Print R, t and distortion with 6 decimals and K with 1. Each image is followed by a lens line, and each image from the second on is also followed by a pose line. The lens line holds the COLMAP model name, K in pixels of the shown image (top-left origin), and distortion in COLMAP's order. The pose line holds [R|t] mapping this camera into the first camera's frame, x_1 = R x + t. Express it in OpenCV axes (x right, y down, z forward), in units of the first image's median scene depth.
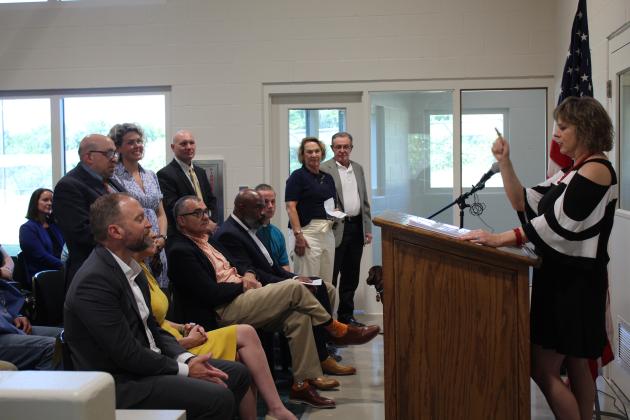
lens RADIAL K [[907.8, 0, 313.0], [0, 907.8, 208.0], [0, 0, 1]] dist [-0.003583, 0.000000]
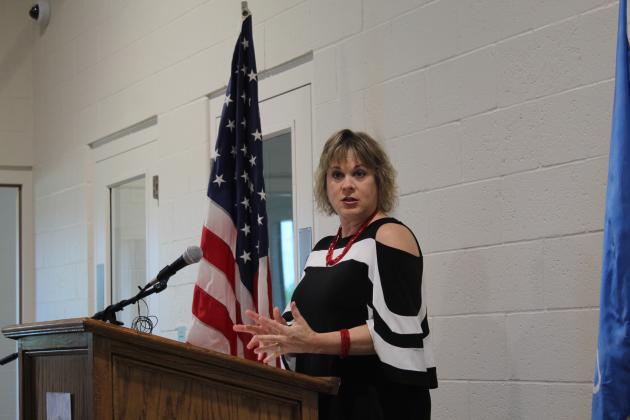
lens RADIAL K [[1452.0, 0, 309.0], [0, 1452.0, 208.7], [0, 0, 1]] dist [0.100969, 0.000000]
pose [[0.836626, 0.047114, 0.545745, -0.268267], [0.033698, 0.989981, -0.137124, 0.061719], [-0.546737, 0.133112, 0.826656, 0.117091]]
